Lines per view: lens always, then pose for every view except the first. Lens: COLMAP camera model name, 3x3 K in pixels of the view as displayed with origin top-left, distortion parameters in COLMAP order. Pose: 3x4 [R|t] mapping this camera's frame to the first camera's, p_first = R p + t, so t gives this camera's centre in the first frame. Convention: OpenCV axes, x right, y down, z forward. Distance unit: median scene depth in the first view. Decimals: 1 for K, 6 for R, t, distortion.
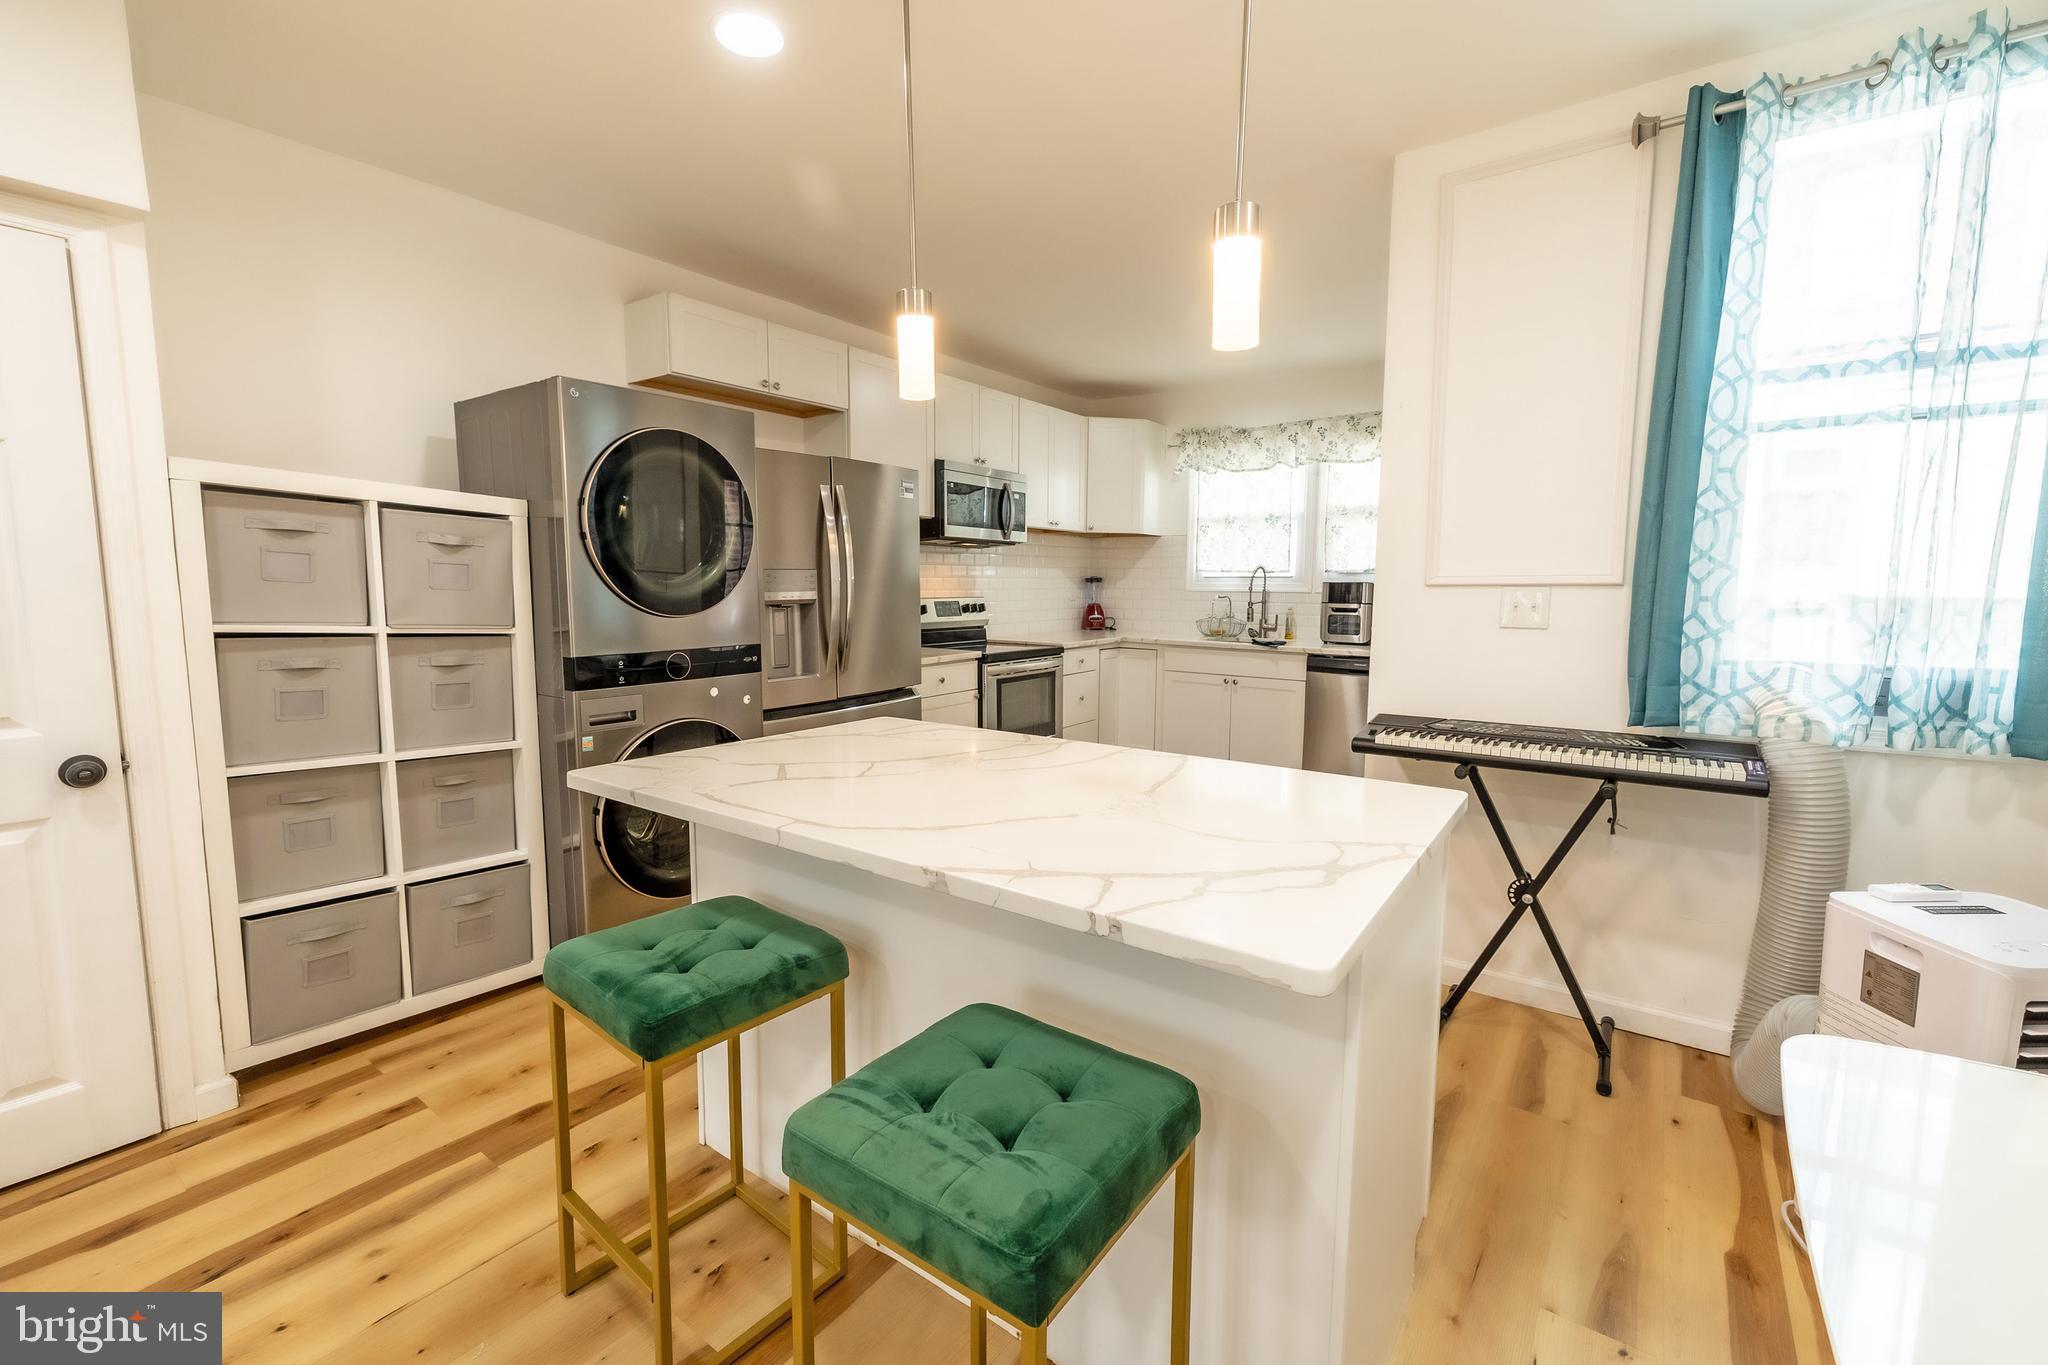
lens RADIAL K [[873.4, 0, 1023.1], [0, 873.4, 676.8], [0, 0, 1]] dist [0.000004, 0.000161]
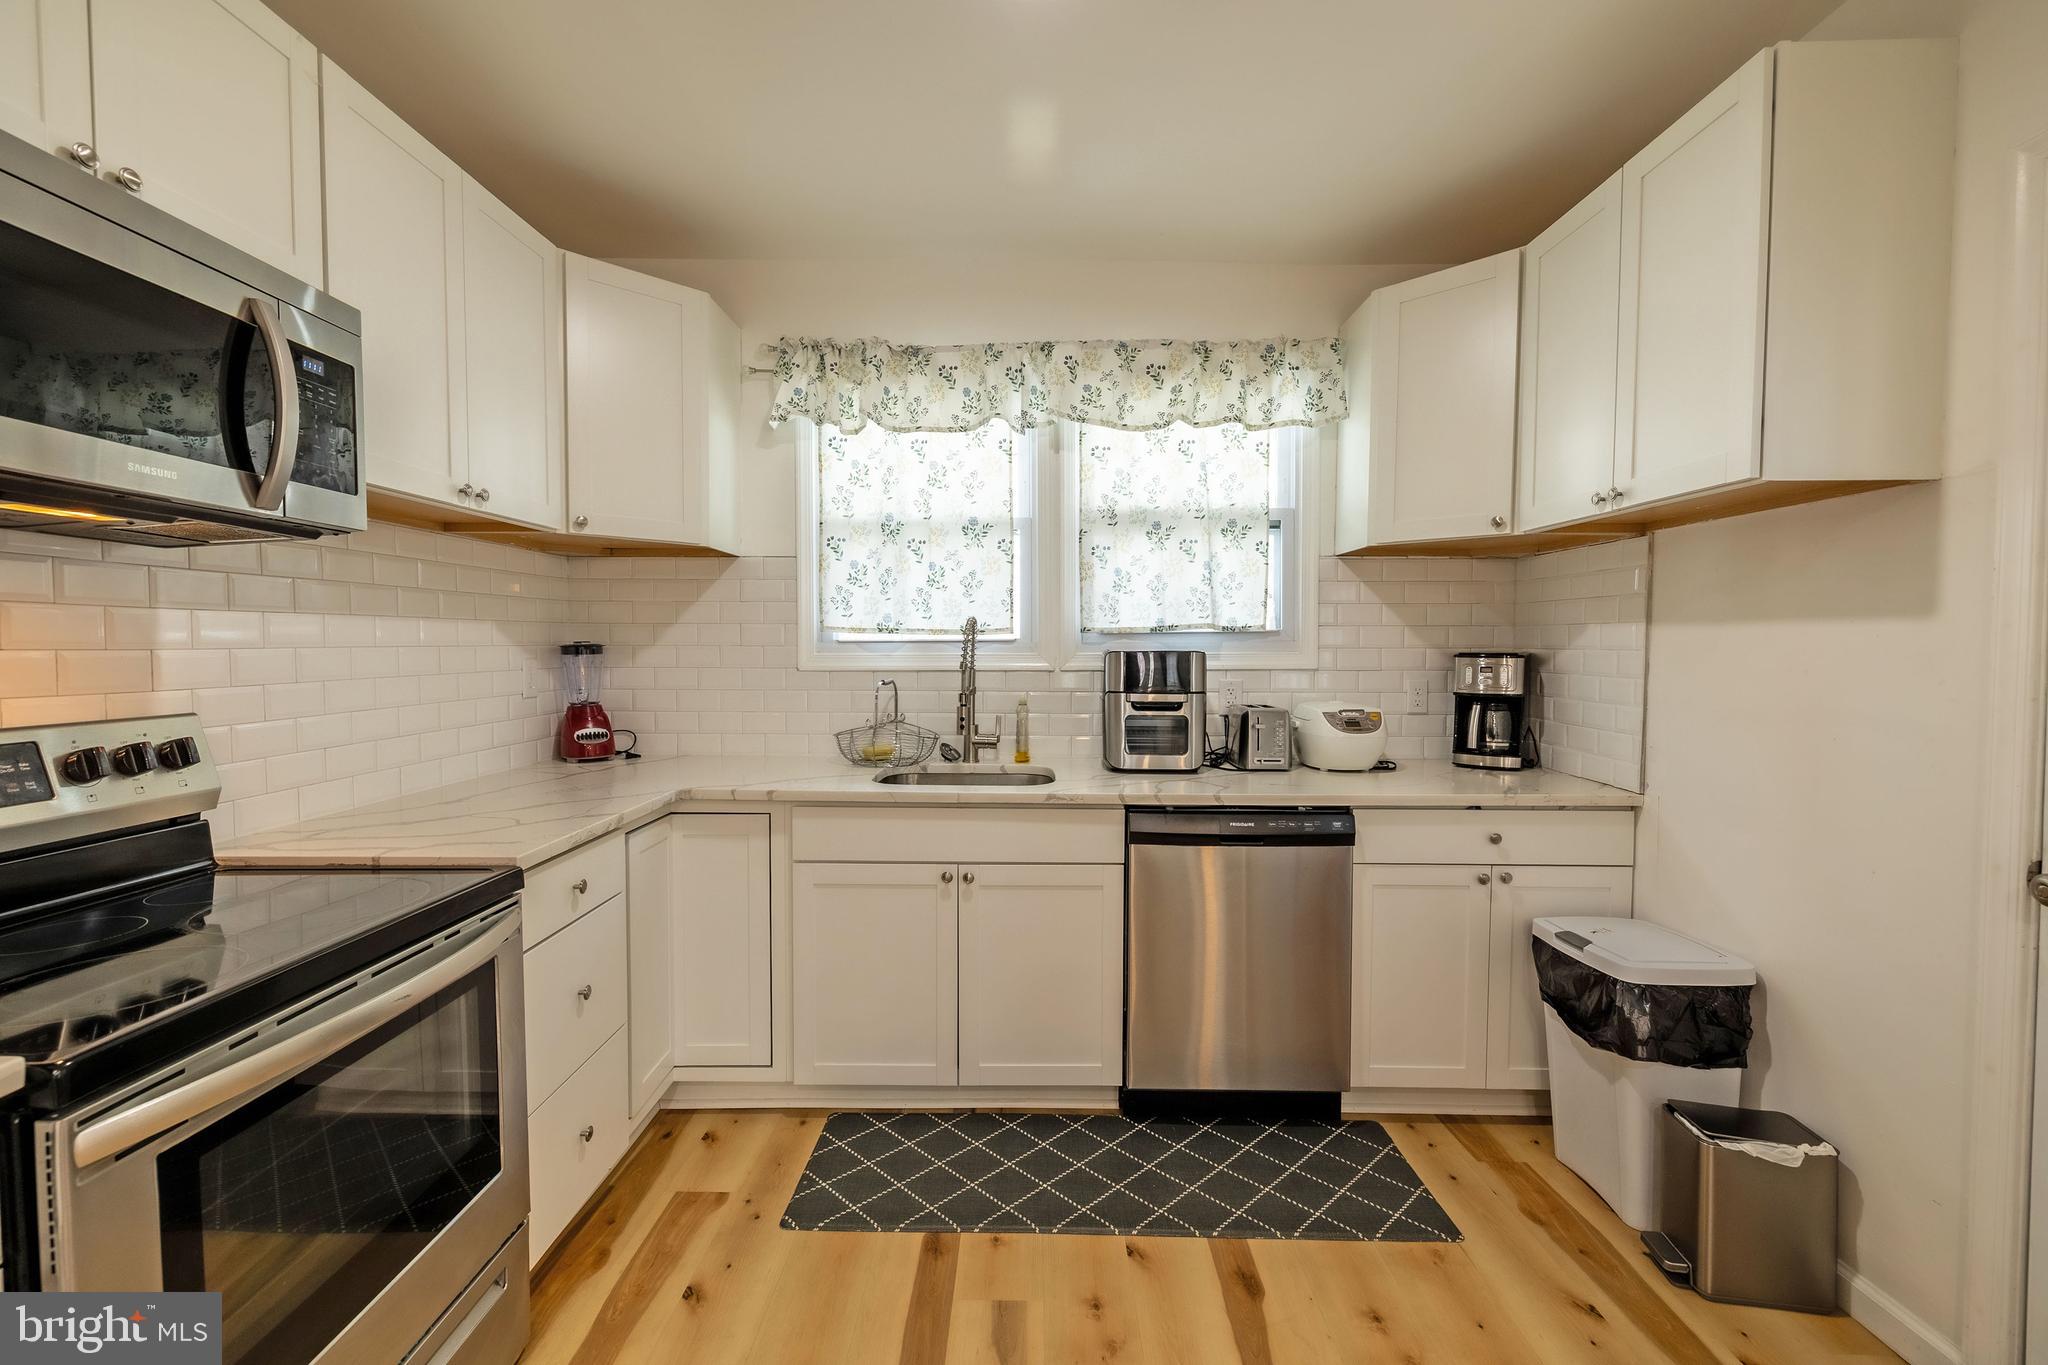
lens RADIAL K [[873.4, 0, 1023.1], [0, 873.4, 676.8], [0, 0, 1]] dist [0.000004, 0.000161]
pose [[0.828381, -0.025783, 0.559571, 0.019701], [0.066219, 0.996443, -0.052117, -0.066454], [-0.556237, 0.080227, 0.827142, 0.573409]]
